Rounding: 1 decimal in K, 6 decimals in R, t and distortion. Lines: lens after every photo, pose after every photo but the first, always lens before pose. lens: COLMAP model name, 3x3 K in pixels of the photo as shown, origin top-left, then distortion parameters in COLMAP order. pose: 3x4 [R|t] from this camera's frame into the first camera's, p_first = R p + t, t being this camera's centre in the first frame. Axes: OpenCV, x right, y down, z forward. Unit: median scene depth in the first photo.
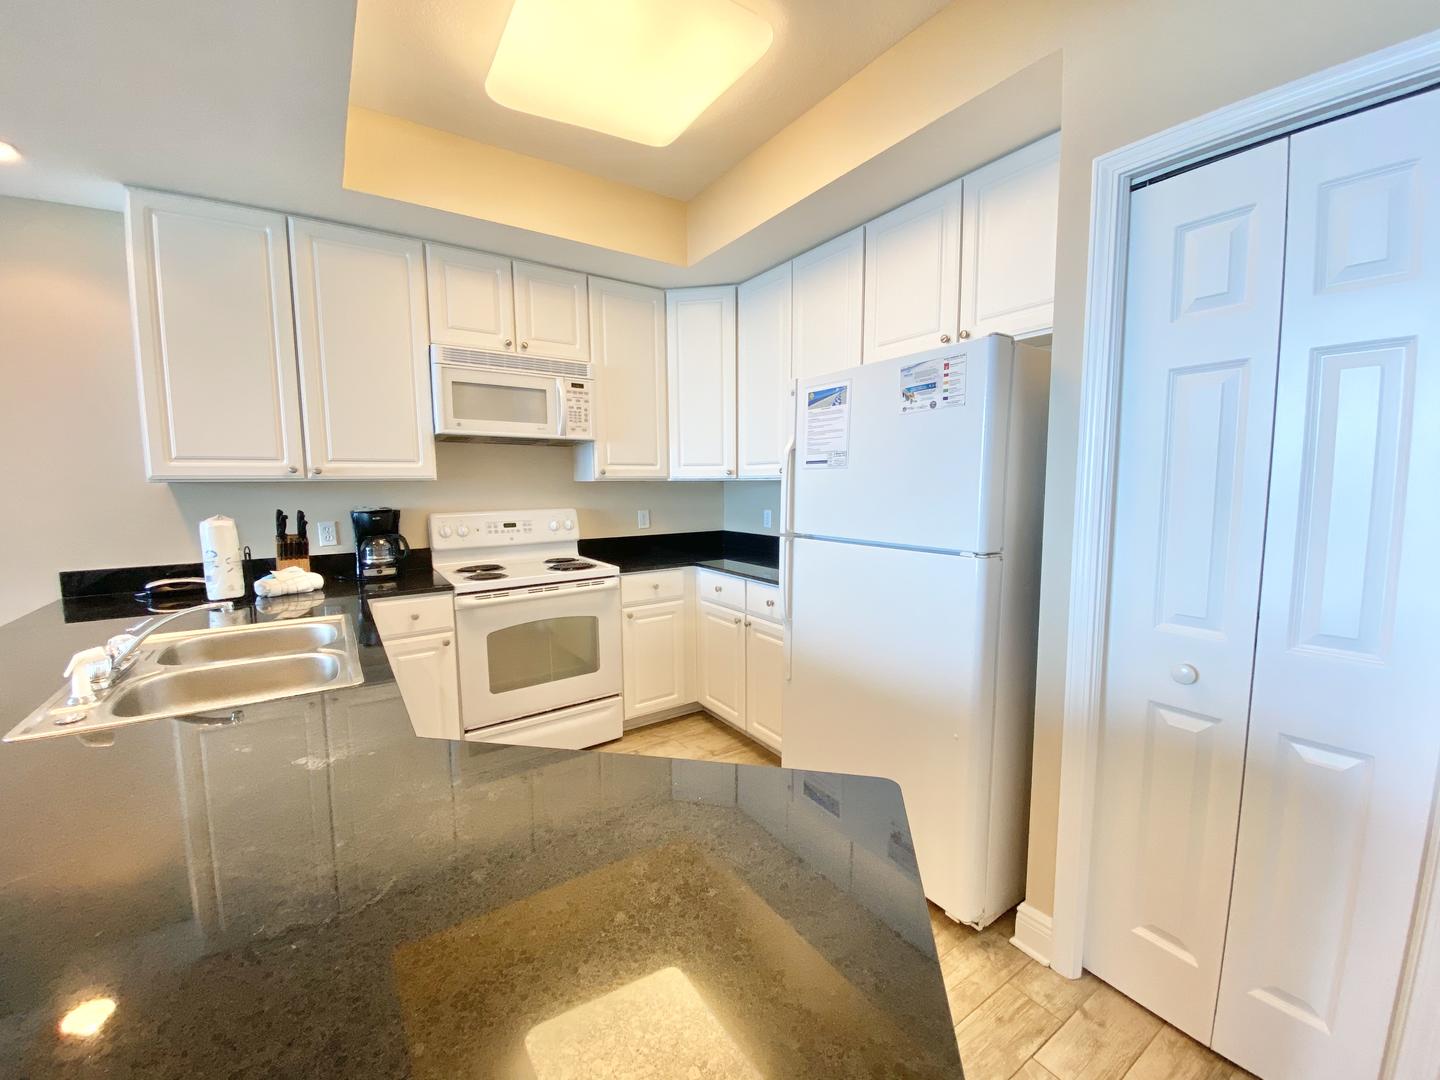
lens RADIAL K [[580.6, 0, 712.4], [0, 580.6, 535.6], [0, 0, 1]] dist [-0.010550, -0.003210]
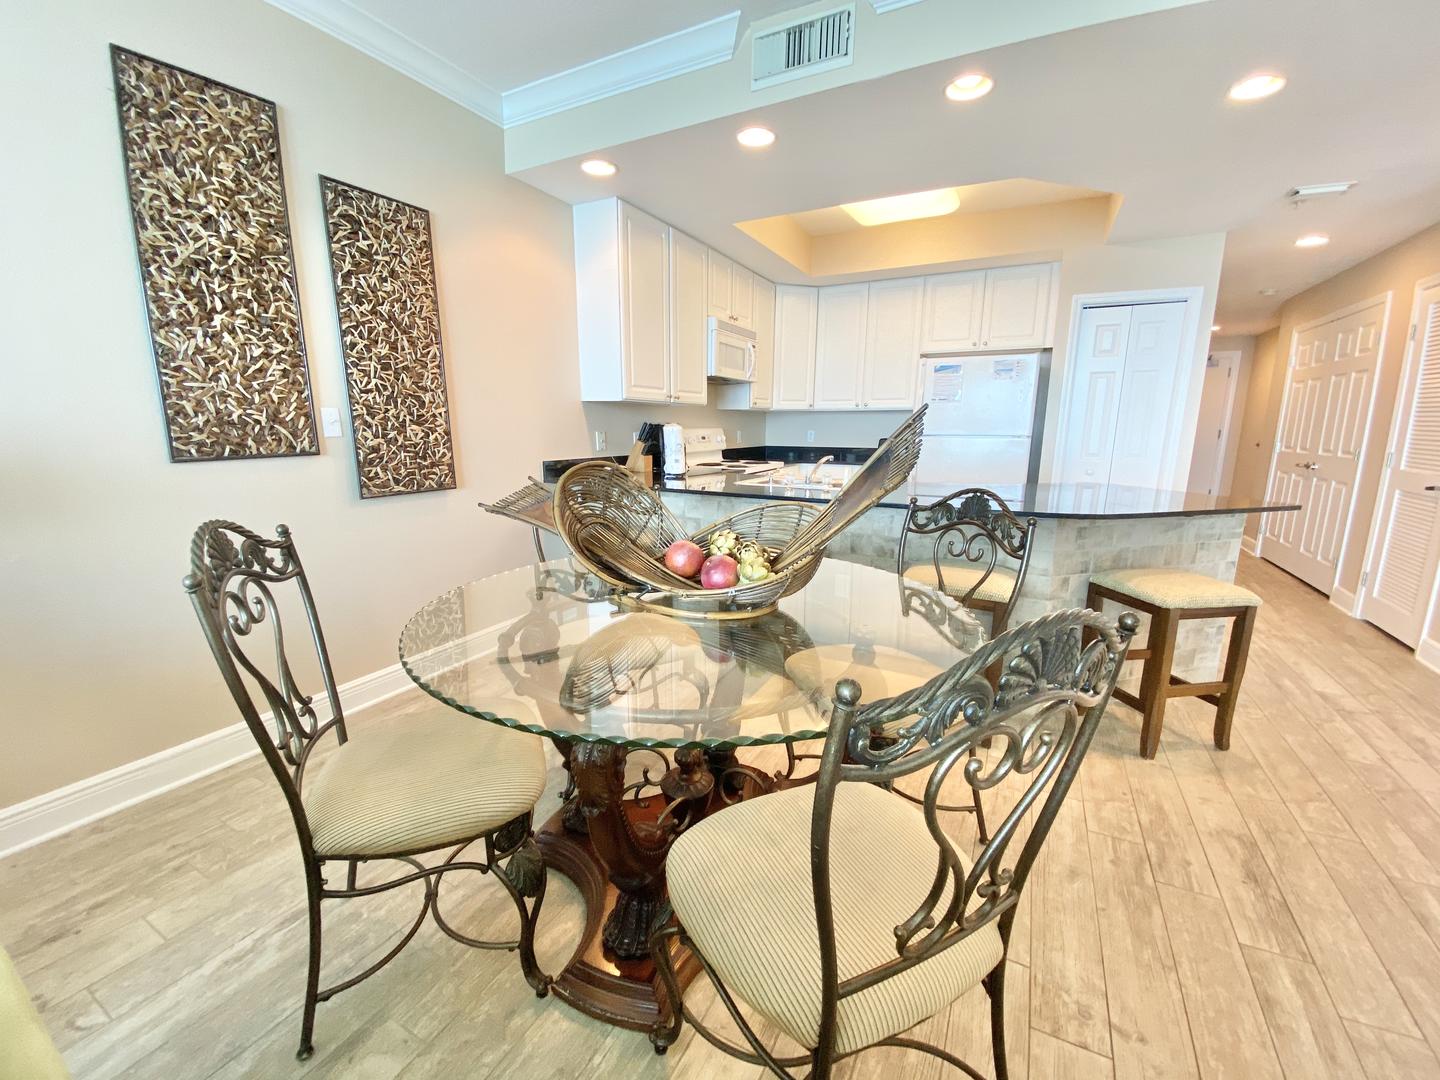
lens RADIAL K [[580.6, 0, 717.8], [0, 580.6, 552.2], [0, 0, 1]] dist [-0.010550, -0.003210]
pose [[0.883858, -0.094622, 0.458085, -1.211585], [0.038259, 0.990669, 0.130813, 0.091793], [-0.466188, -0.098094, 0.879231, -0.428729]]
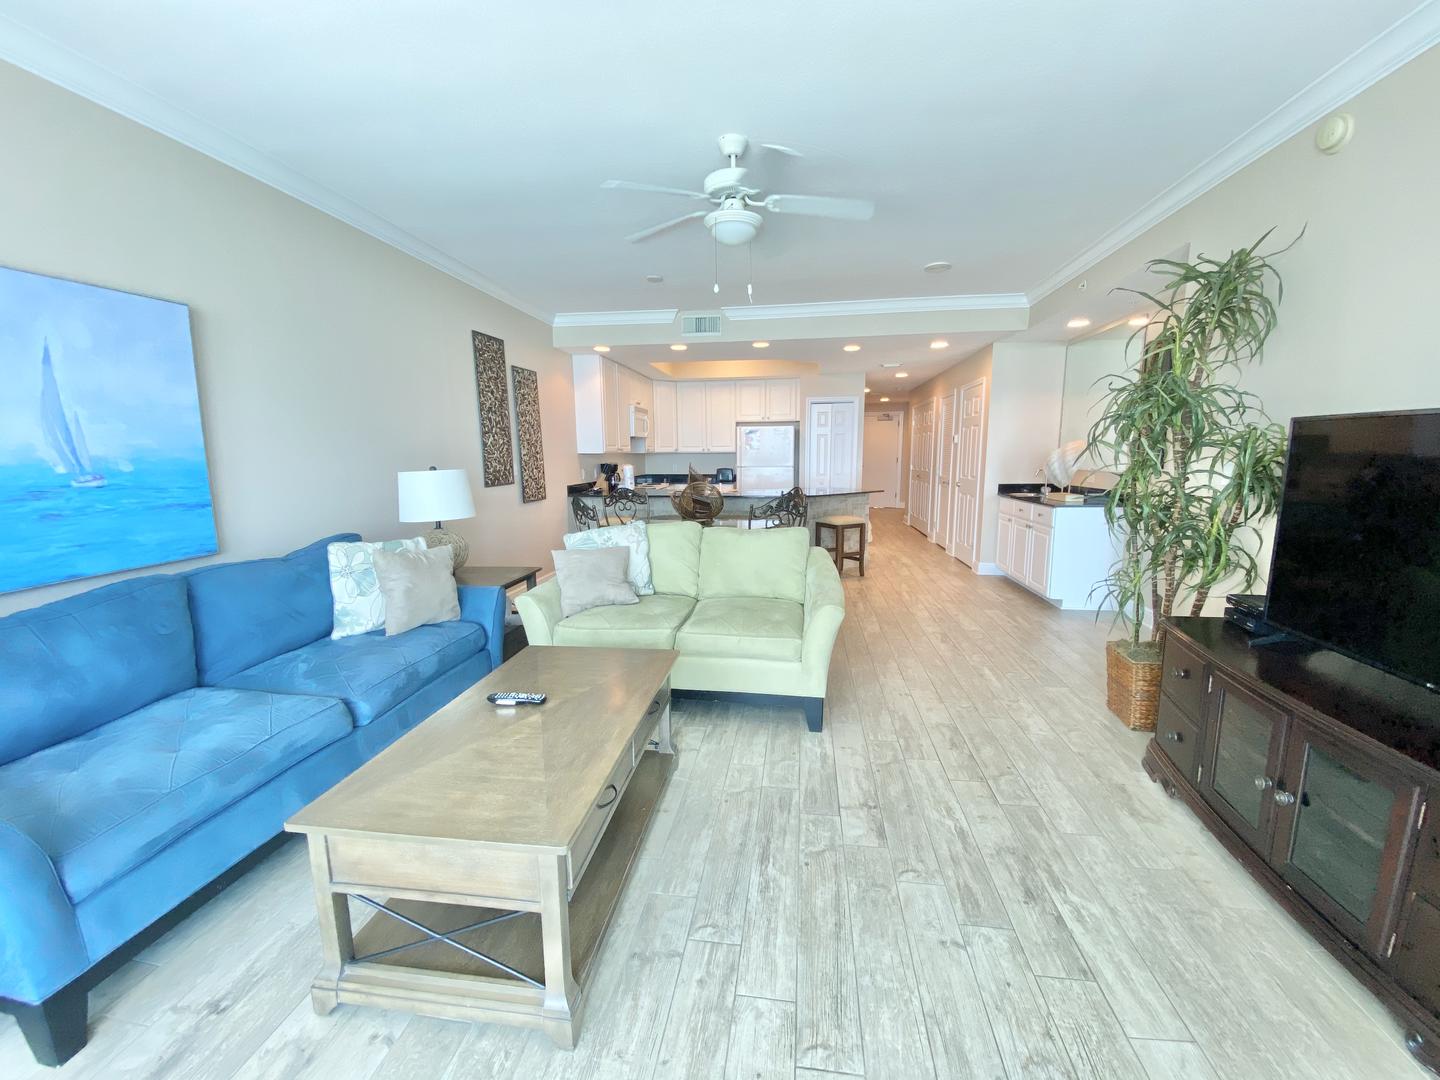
lens RADIAL K [[580.6, 0, 726.4], [0, 580.6, 540.6], [0, 0, 1]] dist [-0.010550, -0.003210]
pose [[0.658083, -0.118782, 0.743517, -2.323061], [0.075351, 0.992910, 0.091932, 0.103580], [-0.749166, -0.004474, 0.662368, -1.214412]]
